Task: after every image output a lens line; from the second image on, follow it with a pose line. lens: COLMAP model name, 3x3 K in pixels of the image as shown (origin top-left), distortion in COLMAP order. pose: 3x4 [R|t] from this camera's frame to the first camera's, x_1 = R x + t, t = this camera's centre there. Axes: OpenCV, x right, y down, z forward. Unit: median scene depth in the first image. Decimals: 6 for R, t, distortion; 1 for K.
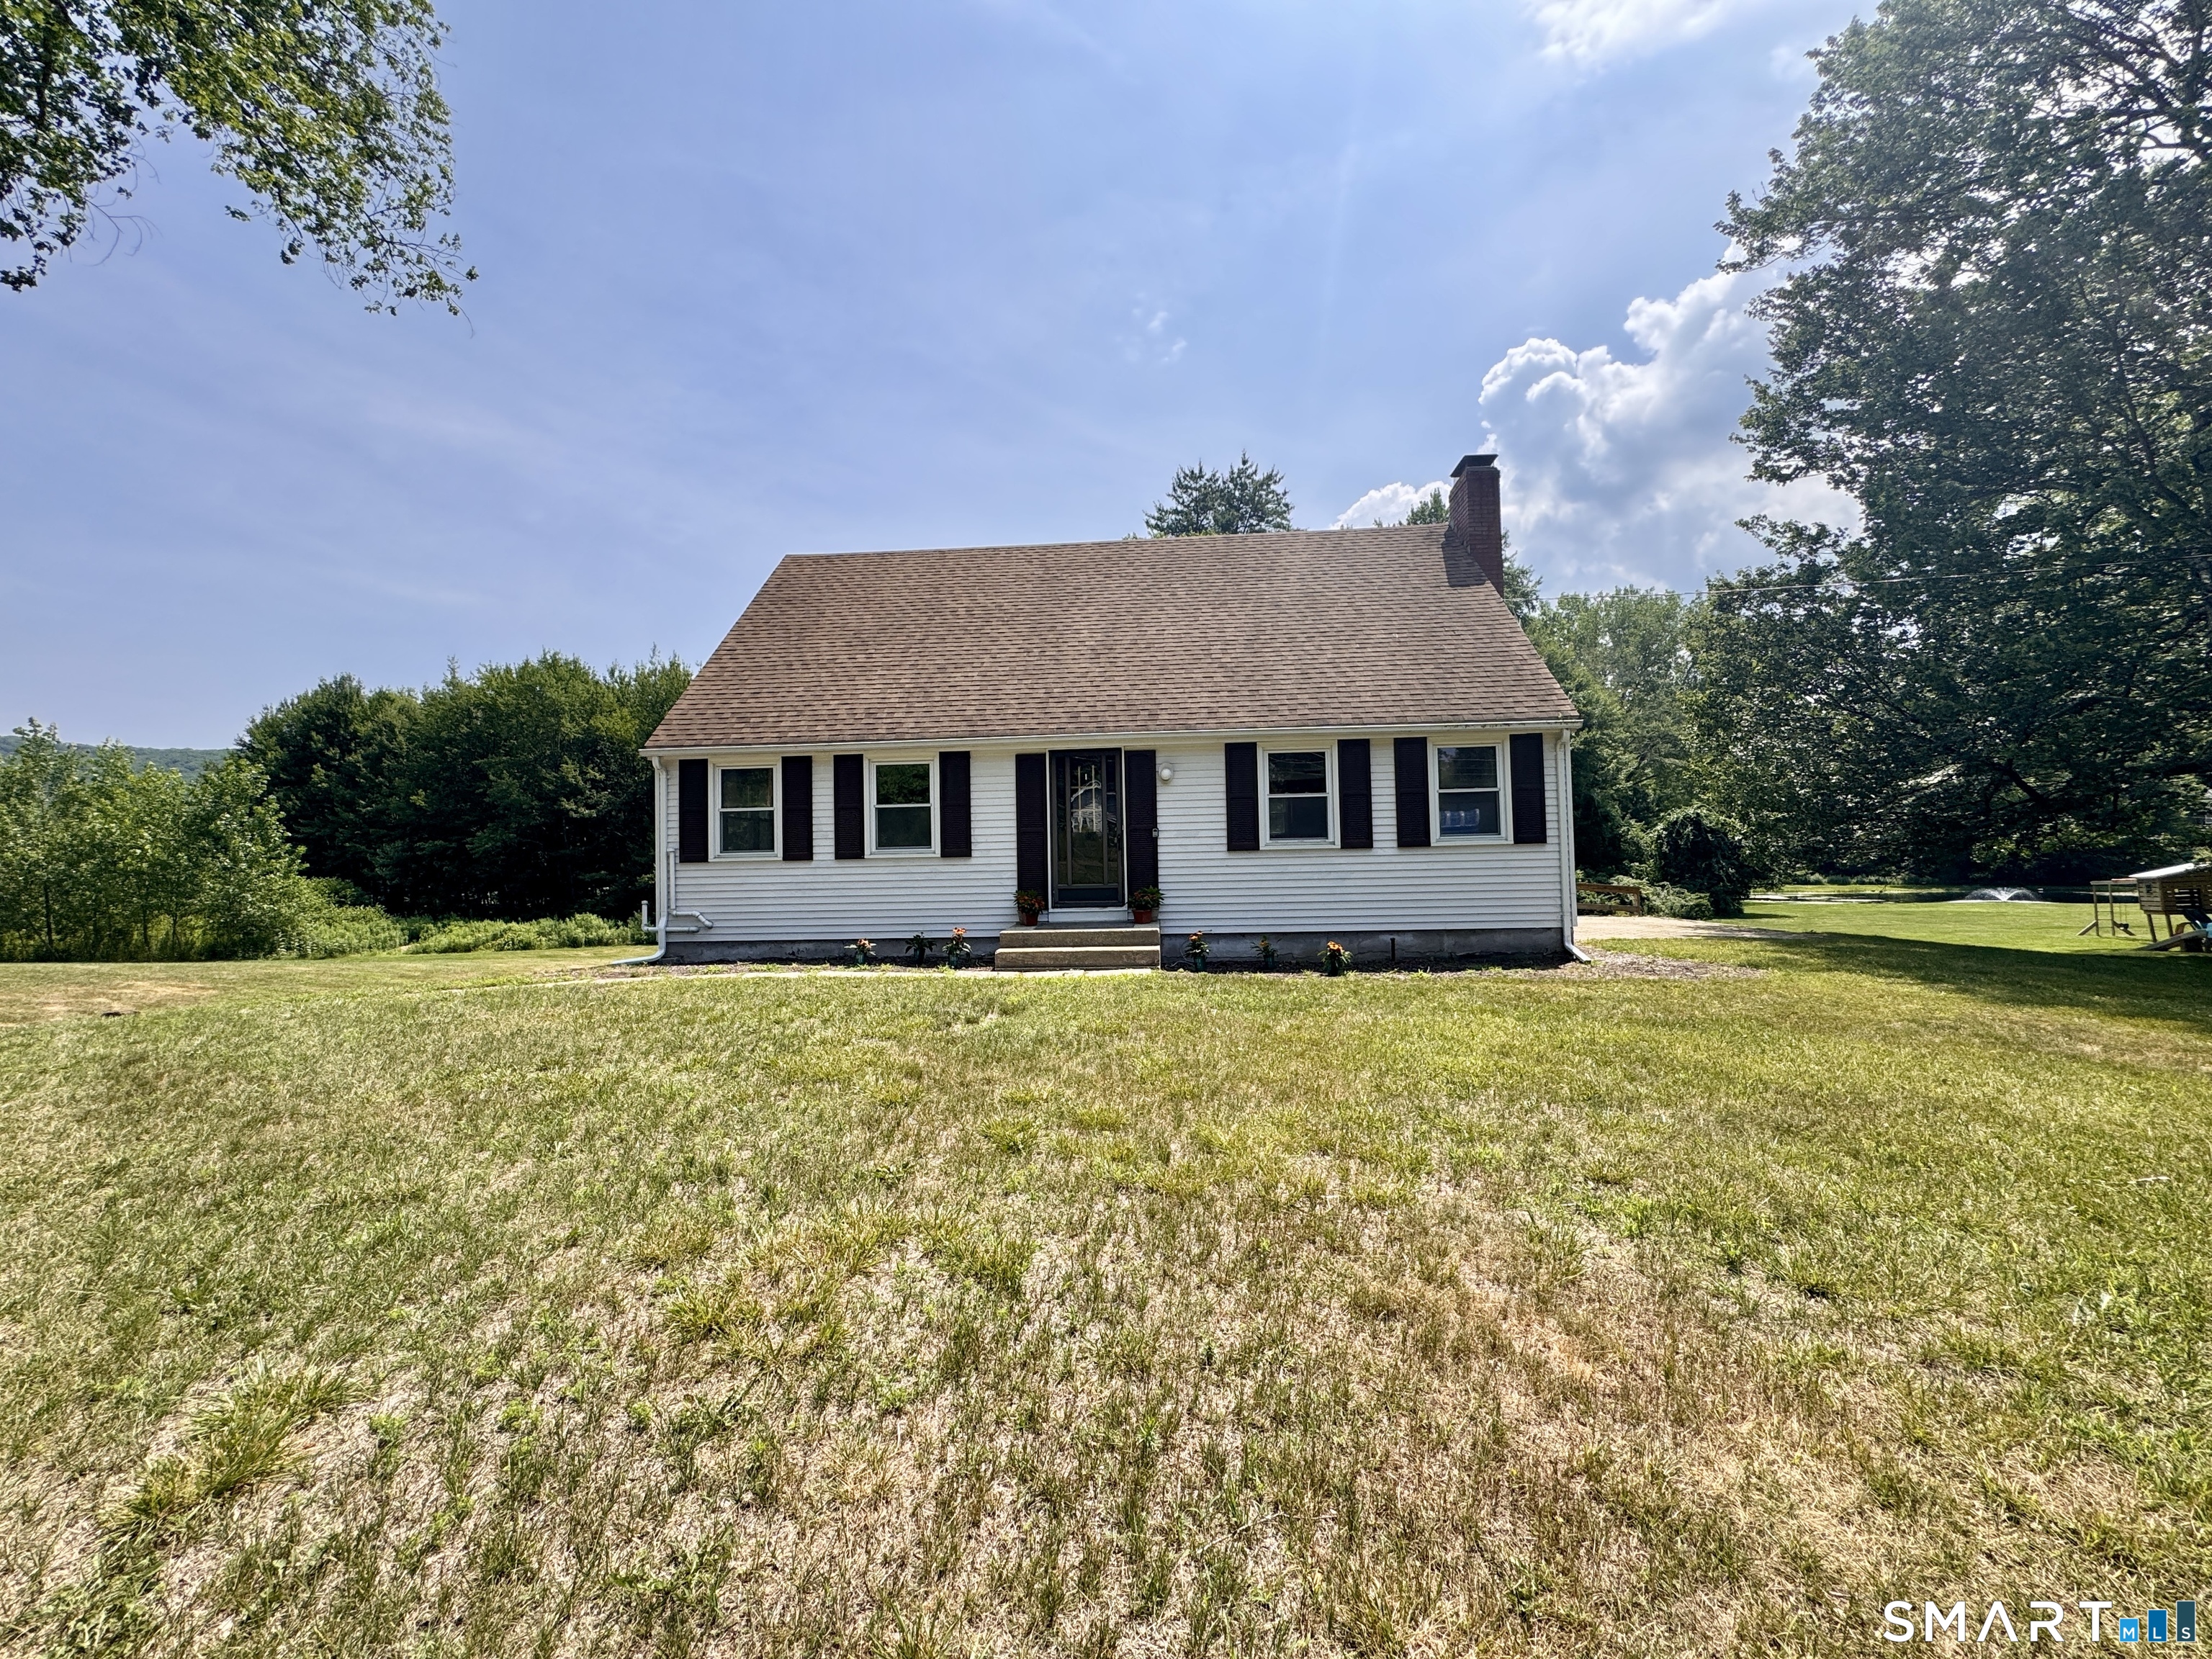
lens RADIAL K [[890.8, 0, 1109.9], [0, 890.8, 830.7], [0, 0, 1]] dist [-0.008318, -0.000049]
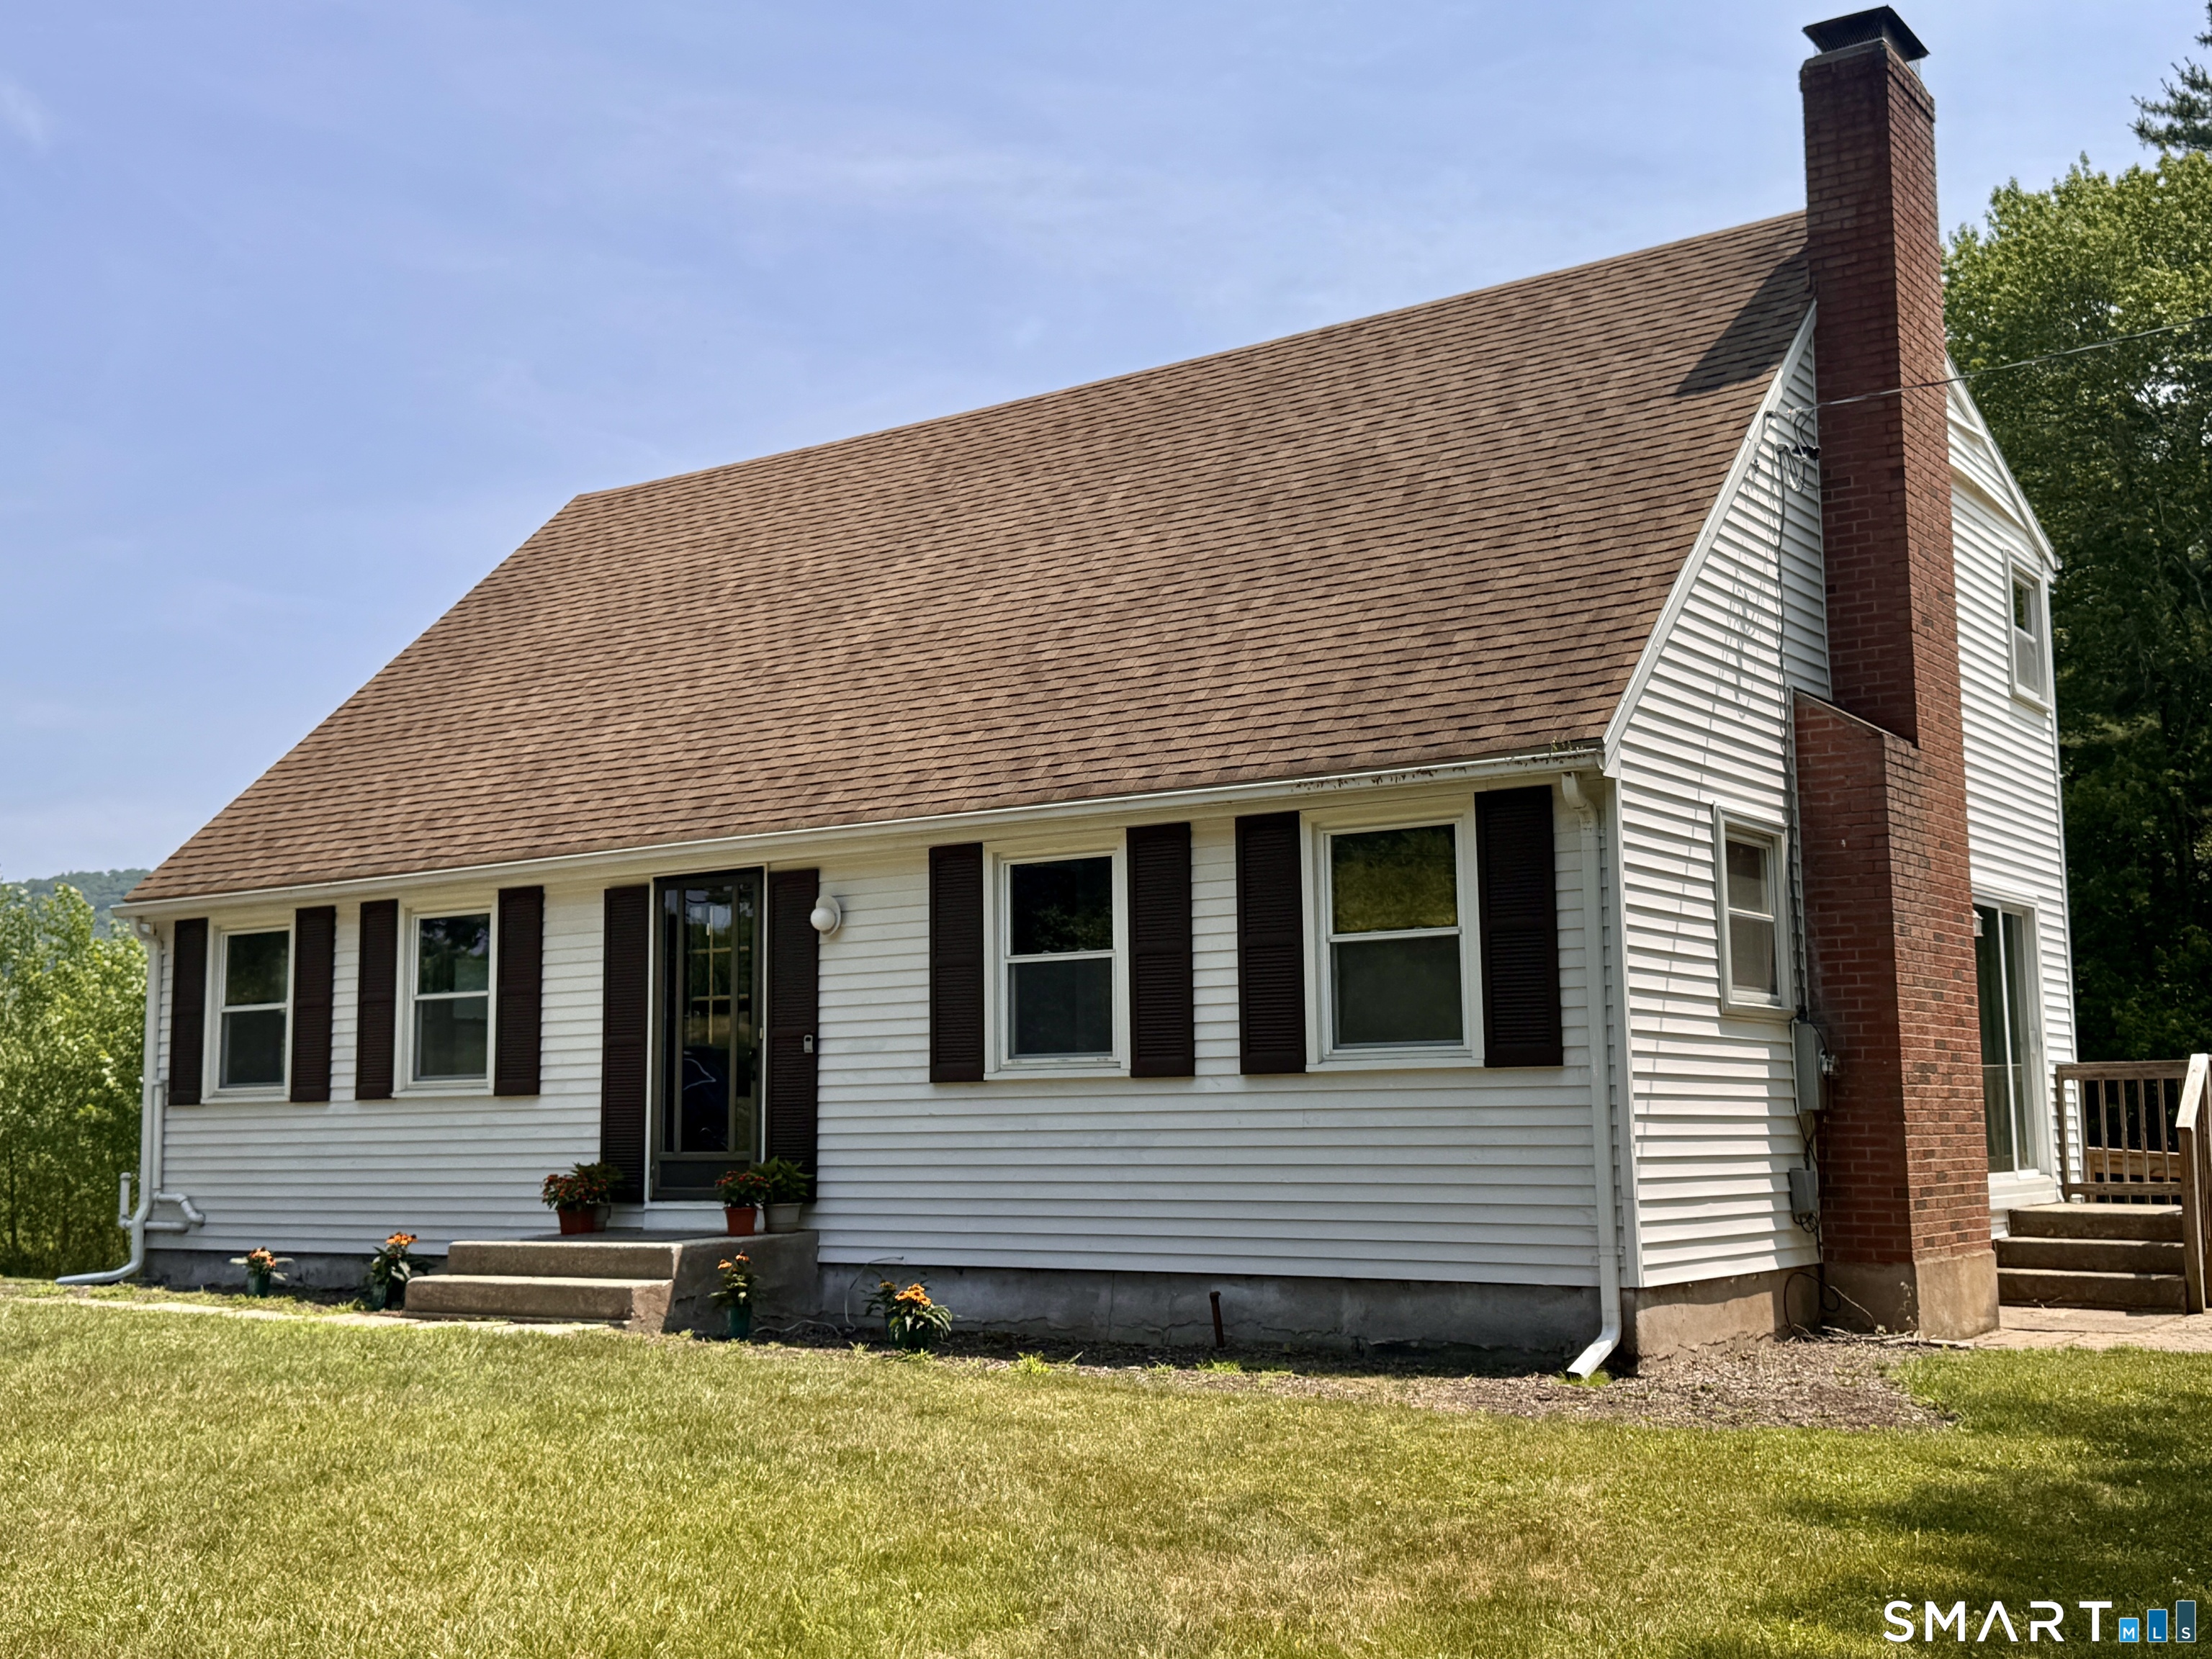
lens RADIAL K [[2469.6, 0, 1106.0], [0, 2469.6, 829.5], [0, 0, 1]] dist [0.177452, -0.572165]
pose [[0.851090, -0.052819, -0.522356, 0.878645], [0.020817, 0.997539, -0.066950, -0.019912], [0.524607, 0.046107, 0.850095, -0.036203]]
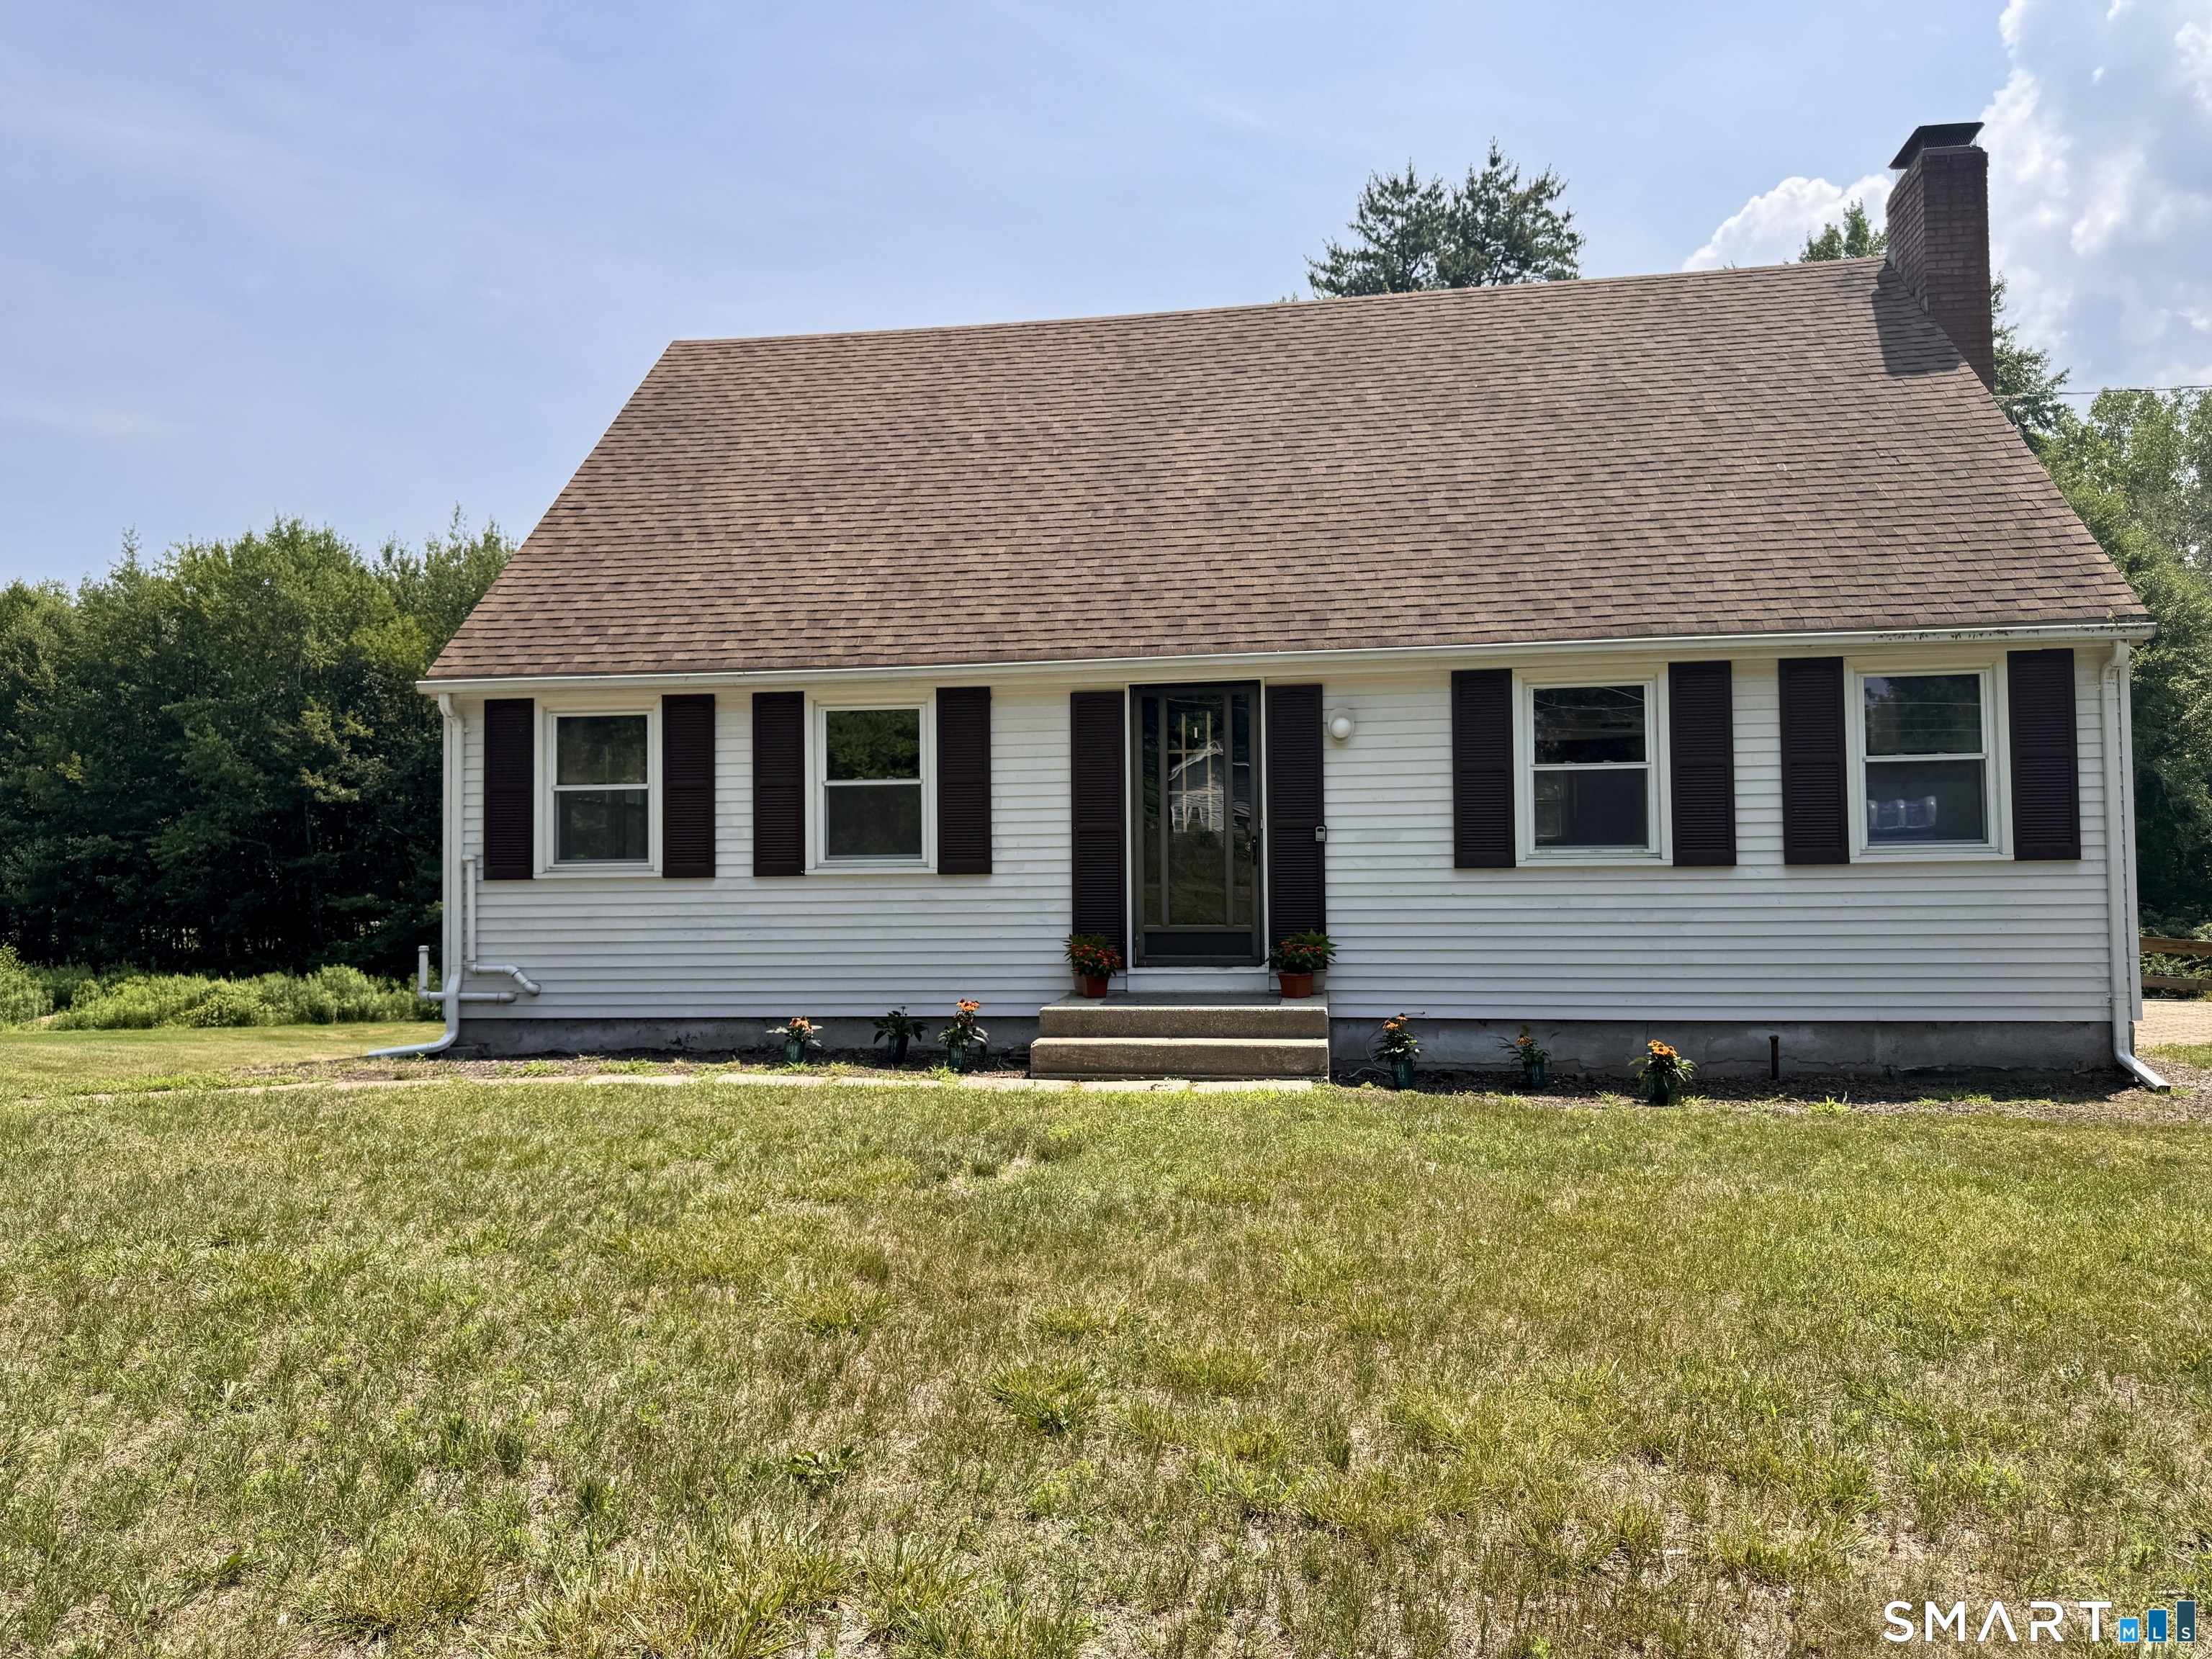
lens RADIAL K [[1564.6, 0, 1099.9], [0, 1564.6, 839.3], [0, 0, 1]] dist [0.092706, -0.144962]
pose [[0.996030, 0.008017, -0.088654, 0.000540], [-0.007543, 0.999955, 0.005685, 0.001228], [0.088696, -0.004993, 0.996046, 0.021132]]
